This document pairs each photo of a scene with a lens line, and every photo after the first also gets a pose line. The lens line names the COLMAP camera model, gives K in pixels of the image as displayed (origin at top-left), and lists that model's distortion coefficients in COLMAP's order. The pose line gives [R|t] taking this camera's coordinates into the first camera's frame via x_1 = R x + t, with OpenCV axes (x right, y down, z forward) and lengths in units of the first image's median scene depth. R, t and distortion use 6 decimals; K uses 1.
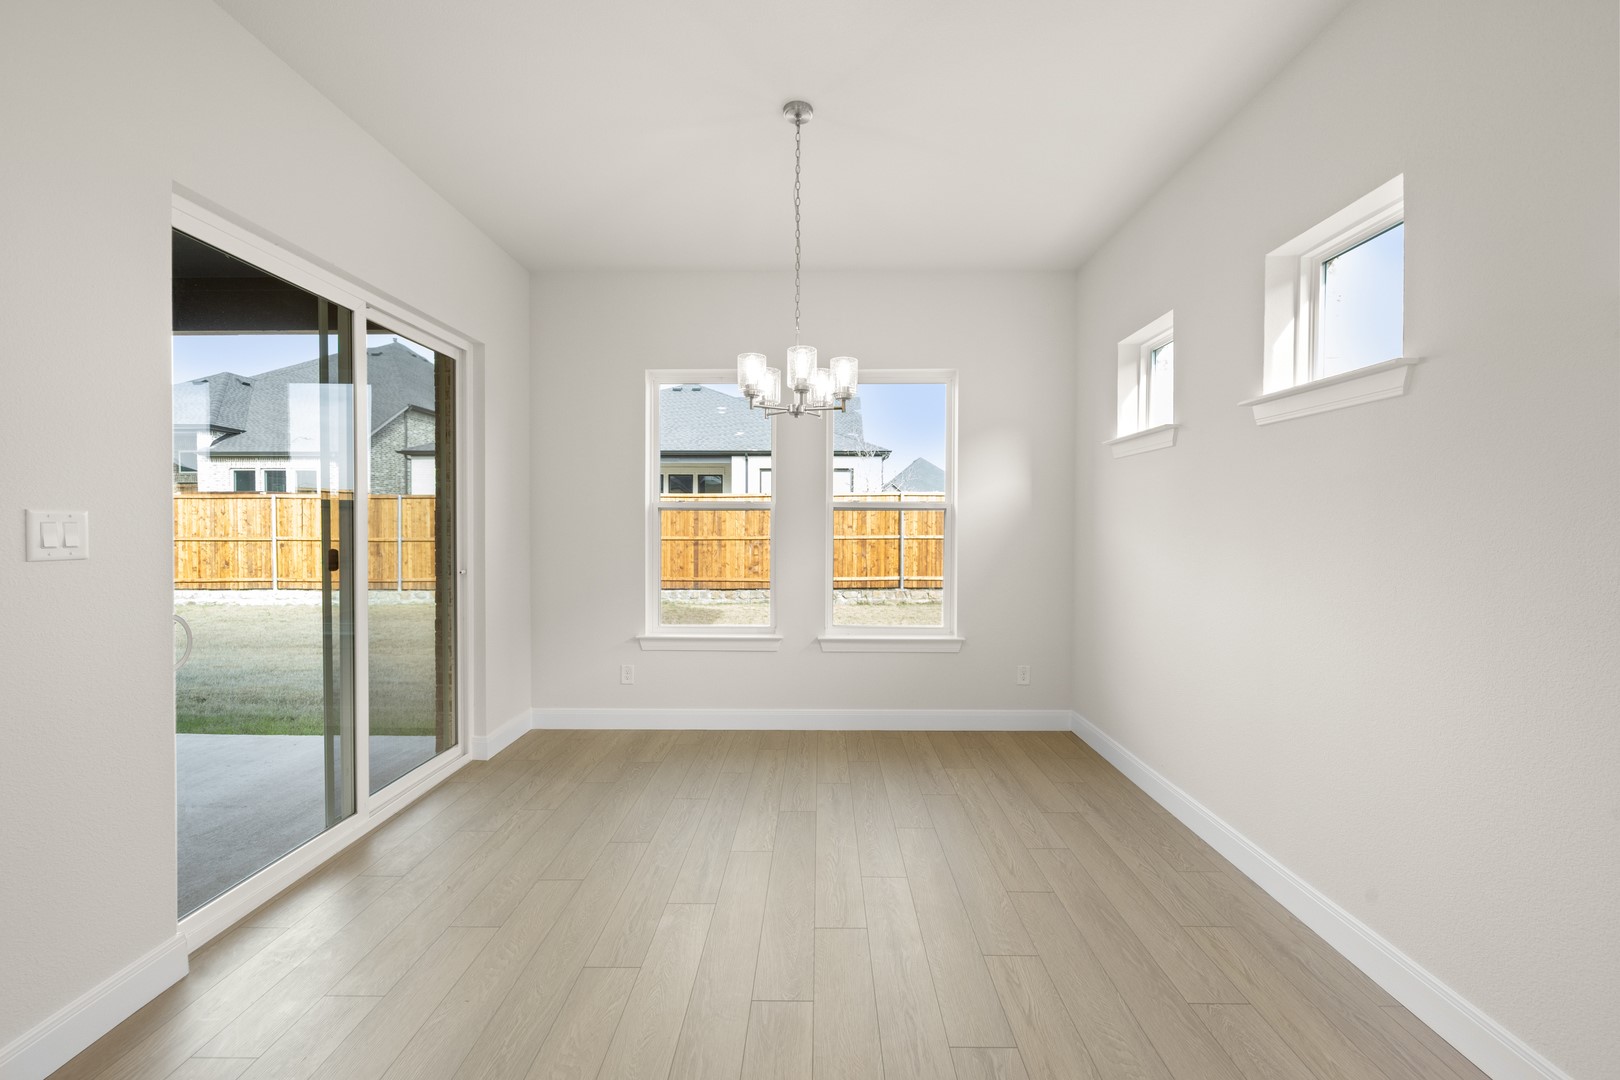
lens RADIAL K [[642.4, 0, 810.0], [0, 642.4, 540.0], [0, 0, 1]] dist [-0.000911, -0.000251]
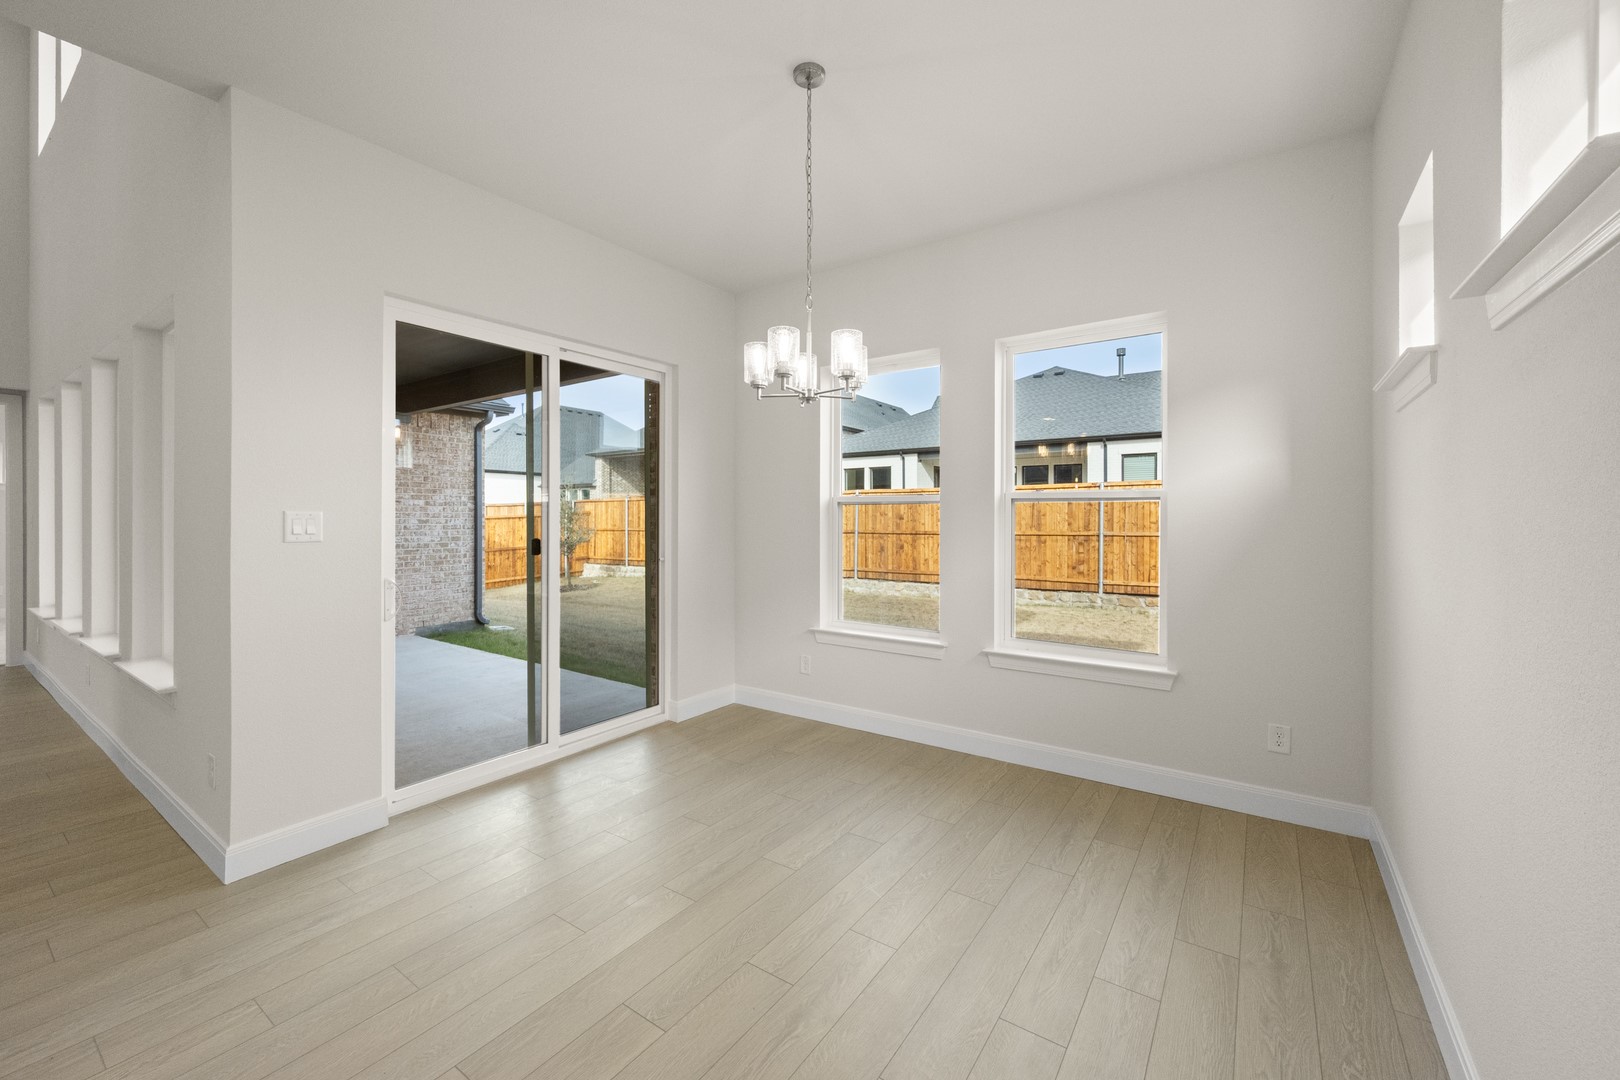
lens RADIAL K [[645.9, 0, 804.9], [0, 645.9, 524.9], [0, 0, 1]] dist [0.001213, -0.000413]
pose [[0.825240, 0.004084, -0.564767, 0.302129], [-0.012031, 0.999874, -0.010349, -0.003984], [0.564654, 0.015335, 0.825185, 0.142665]]
